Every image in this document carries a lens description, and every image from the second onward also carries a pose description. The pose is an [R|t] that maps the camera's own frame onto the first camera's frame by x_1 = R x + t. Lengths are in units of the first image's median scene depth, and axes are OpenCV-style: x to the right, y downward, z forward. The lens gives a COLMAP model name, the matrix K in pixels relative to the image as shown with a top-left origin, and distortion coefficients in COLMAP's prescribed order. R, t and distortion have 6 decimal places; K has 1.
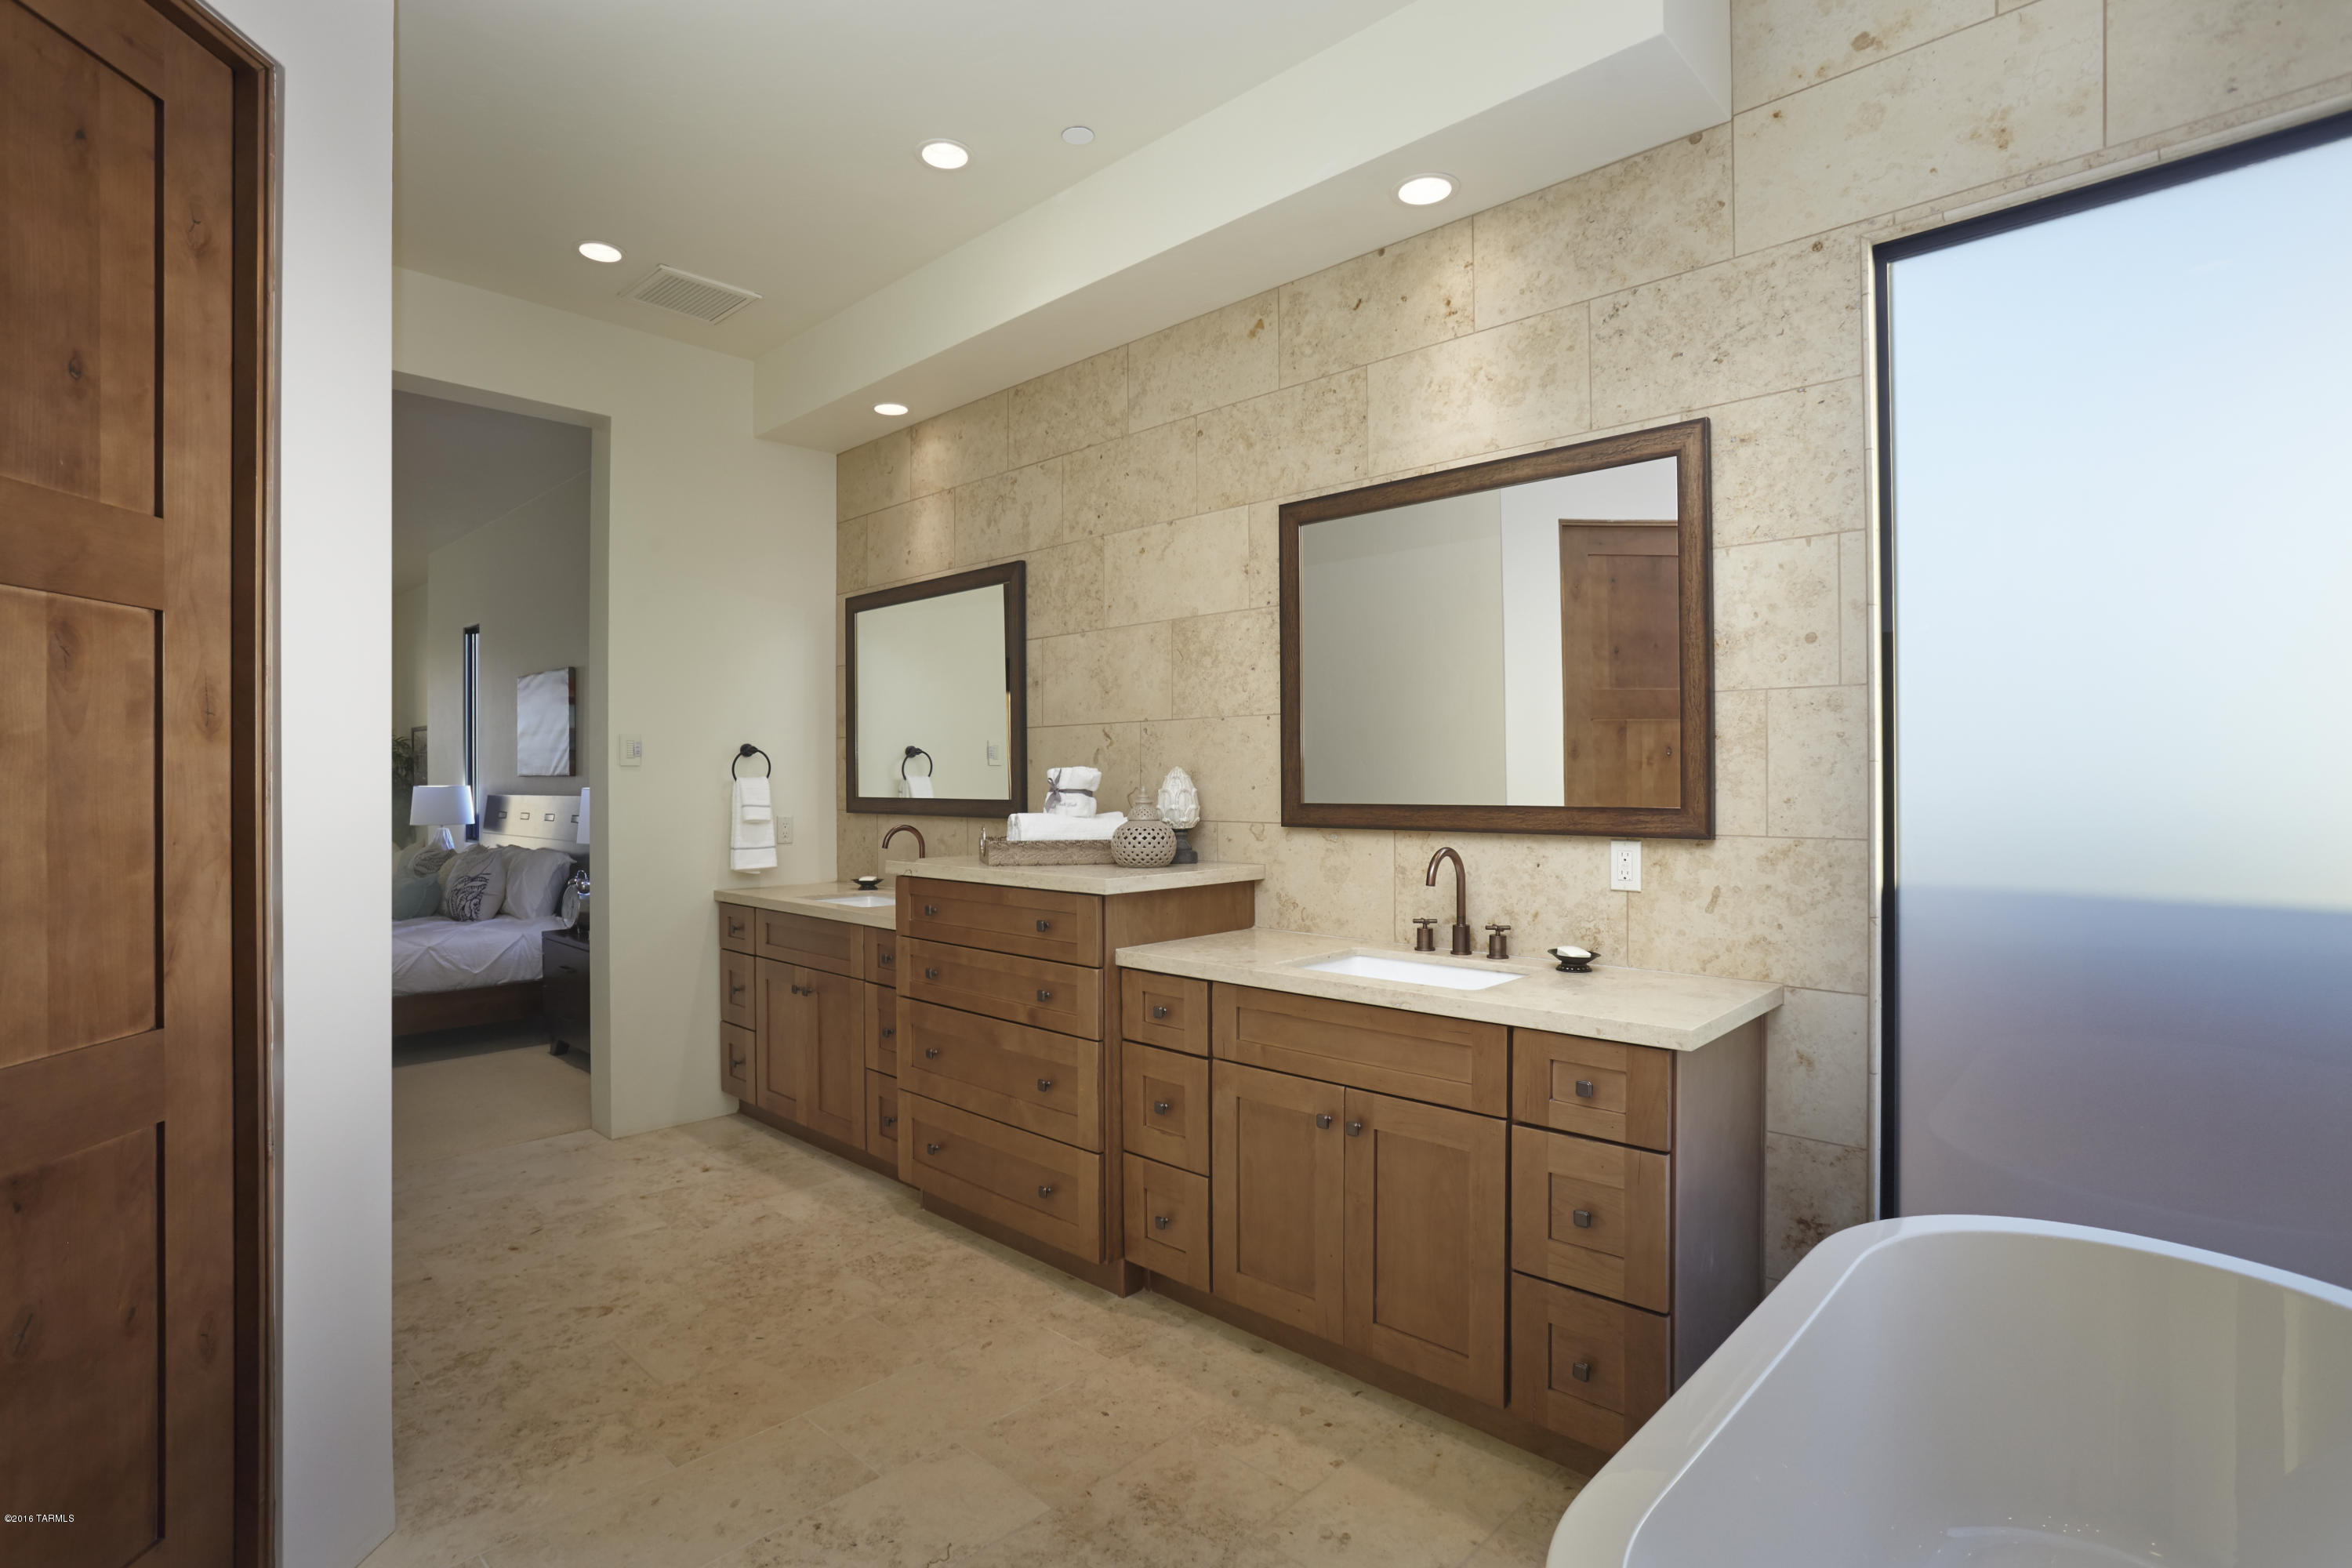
lens RADIAL K [[1141.5, 0, 1176.0], [0, 1141.5, 784.0], [0, 0, 1]] dist [-0.048496, 0.000559]
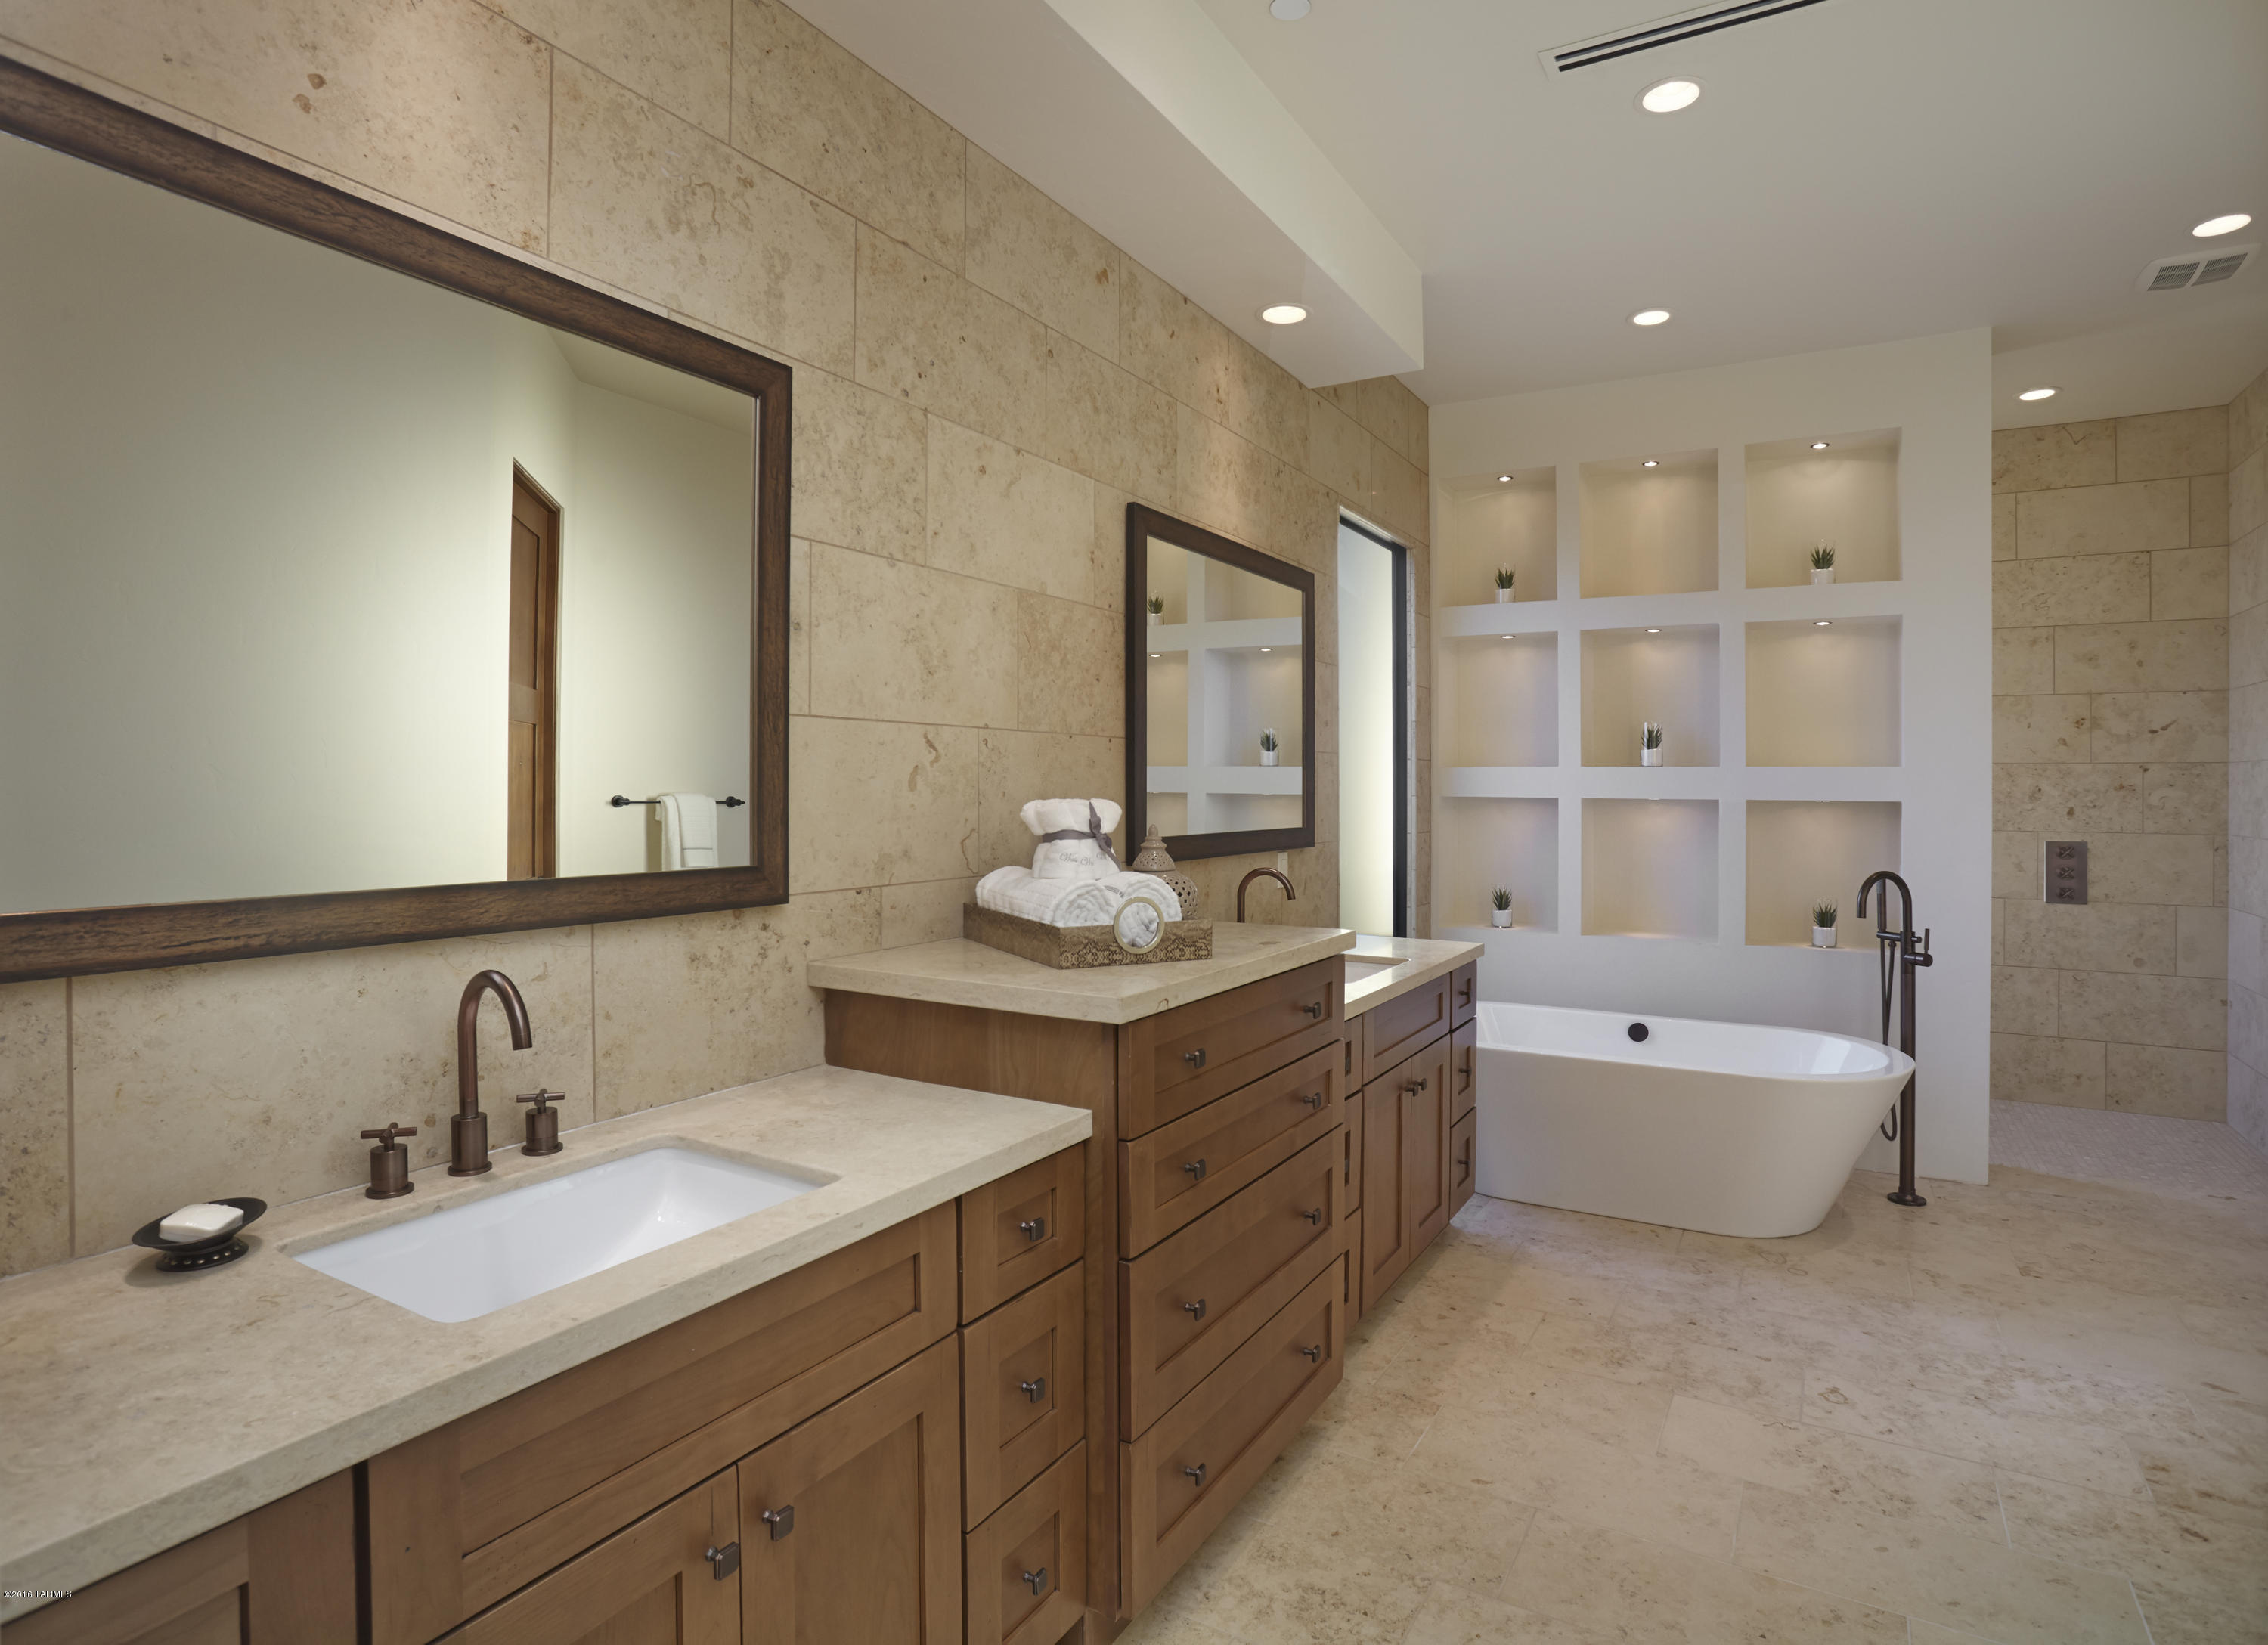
lens RADIAL K [[1177.5, 0, 1129.1], [0, 1177.5, 773.3], [0, 0, 1]] dist [-0.064337, 0.022433]
pose [[-0.202190, 0.007795, 0.979315, -0.729684], [-0.005233, 0.999945, -0.009039, -0.023718], [-0.979332, -0.006953, -0.202138, 1.082053]]
